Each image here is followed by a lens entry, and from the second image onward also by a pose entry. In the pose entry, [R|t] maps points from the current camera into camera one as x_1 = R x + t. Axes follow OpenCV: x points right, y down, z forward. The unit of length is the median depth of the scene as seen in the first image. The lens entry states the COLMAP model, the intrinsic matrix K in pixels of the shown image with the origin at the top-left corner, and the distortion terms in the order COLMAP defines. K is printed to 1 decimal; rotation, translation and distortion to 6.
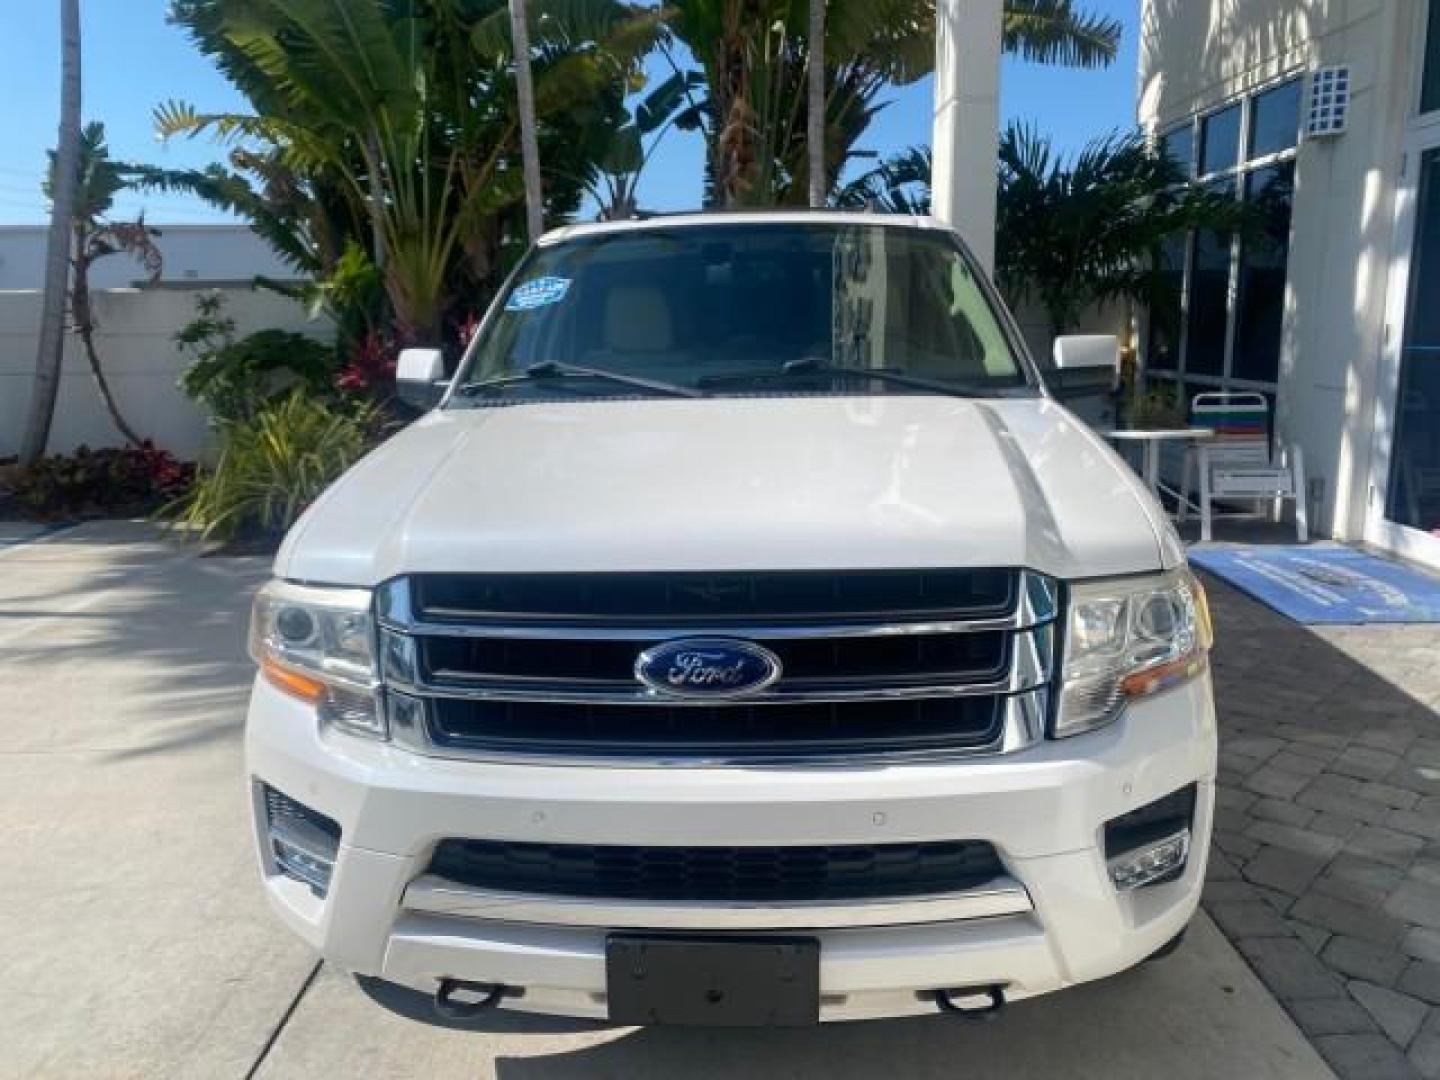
lens RADIAL K [[1104.4, 0, 720.0], [0, 1104.4, 540.0], [0, 0, 1]] dist [0.002683, -0.000859]
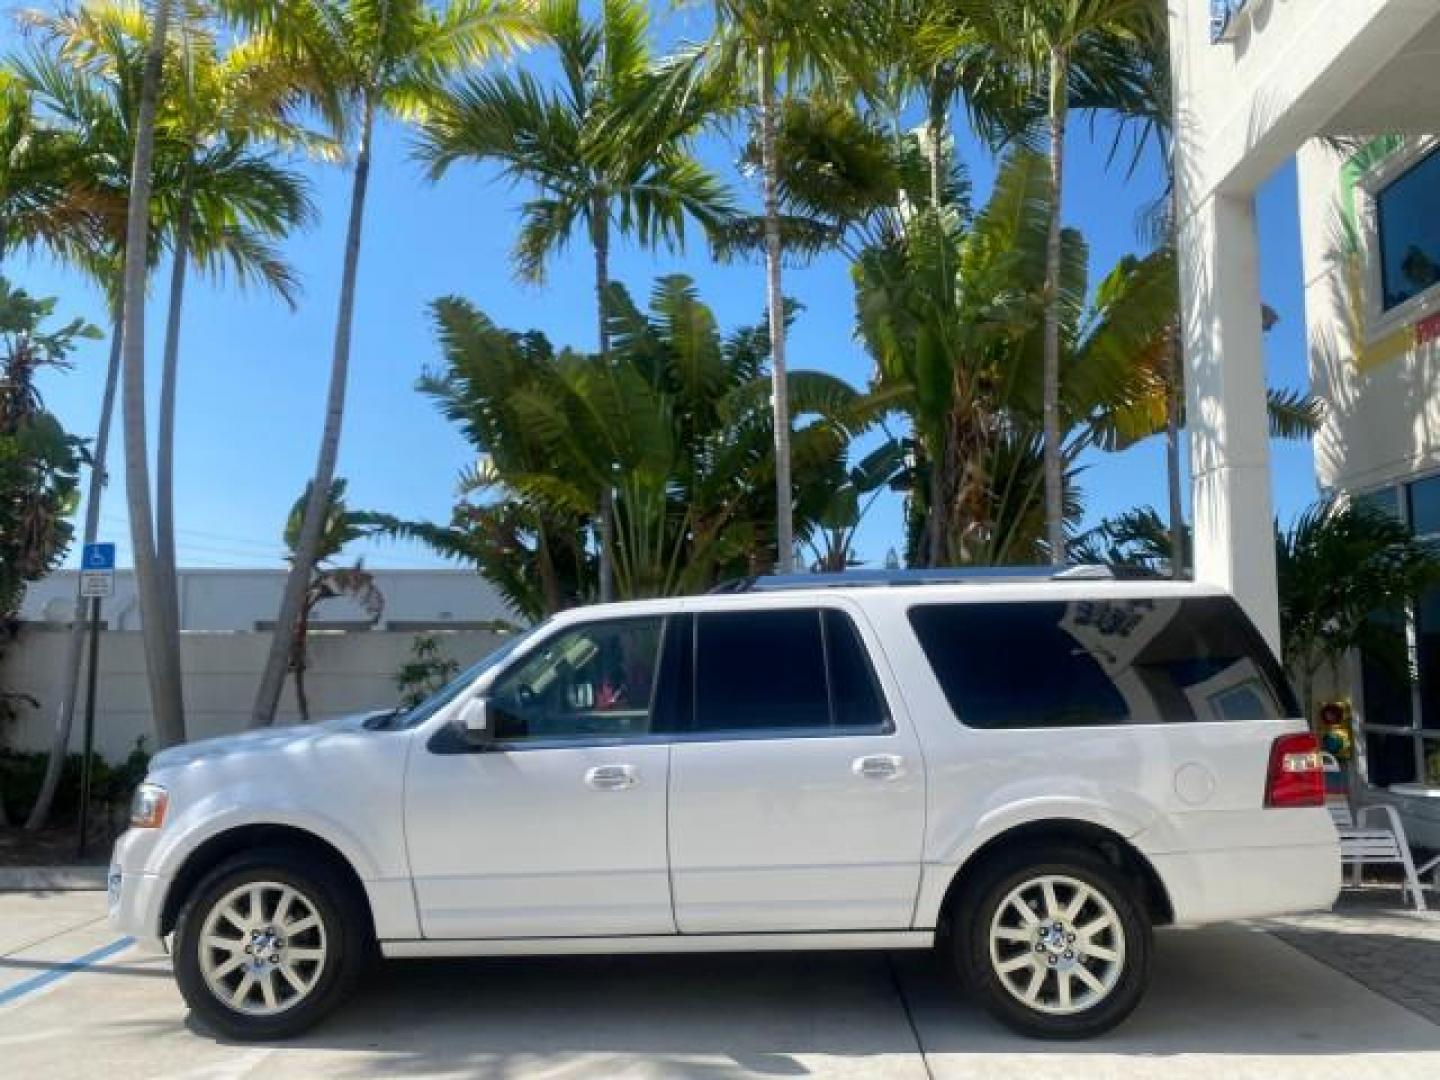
lens RADIAL K [[1117.0, 0, 720.6], [0, 1117.0, 539.2], [0, 0, 1]] dist [0.006413, -0.004548]
pose [[0.999332, 0.009285, -0.035333, -0.174283], [-0.019508, 0.953354, -0.301223, -0.001380], [0.030888, 0.301711, 0.952899, -0.008518]]
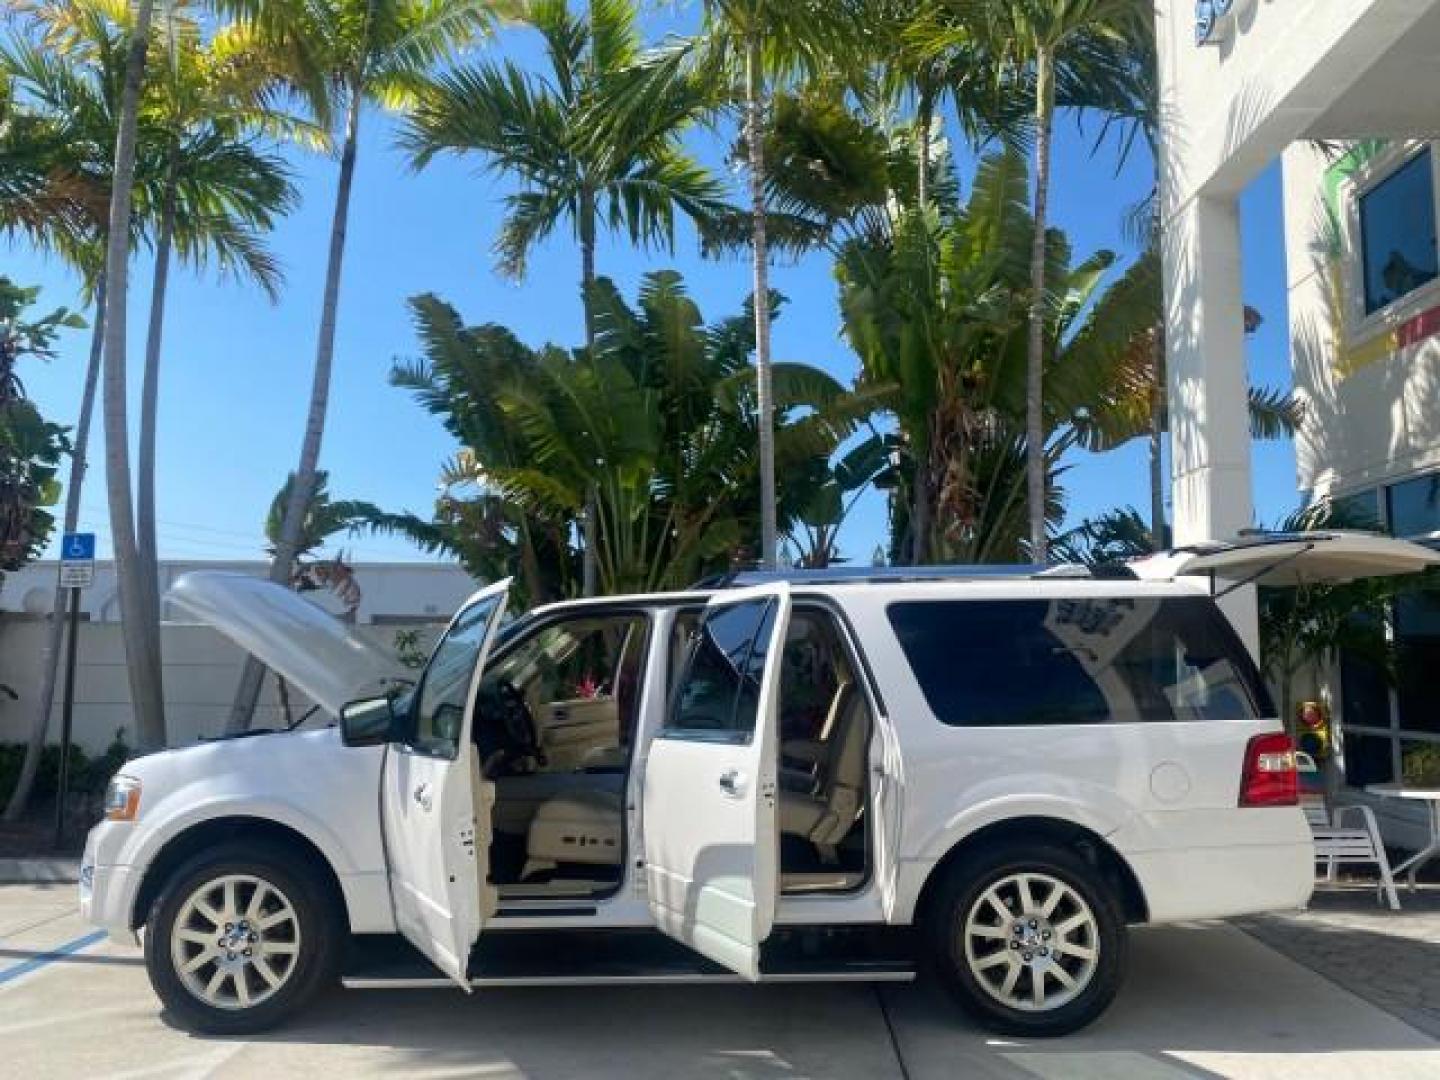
lens RADIAL K [[1117.0, 0, 720.6], [0, 1117.0, 539.2], [0, 0, 1]] dist [0.006413, -0.004548]
pose [[0.999536, 0.018617, -0.024113, -0.170744], [-0.024972, 0.954073, -0.298533, -0.001292], [0.017448, 0.298996, 0.954095, -0.007612]]
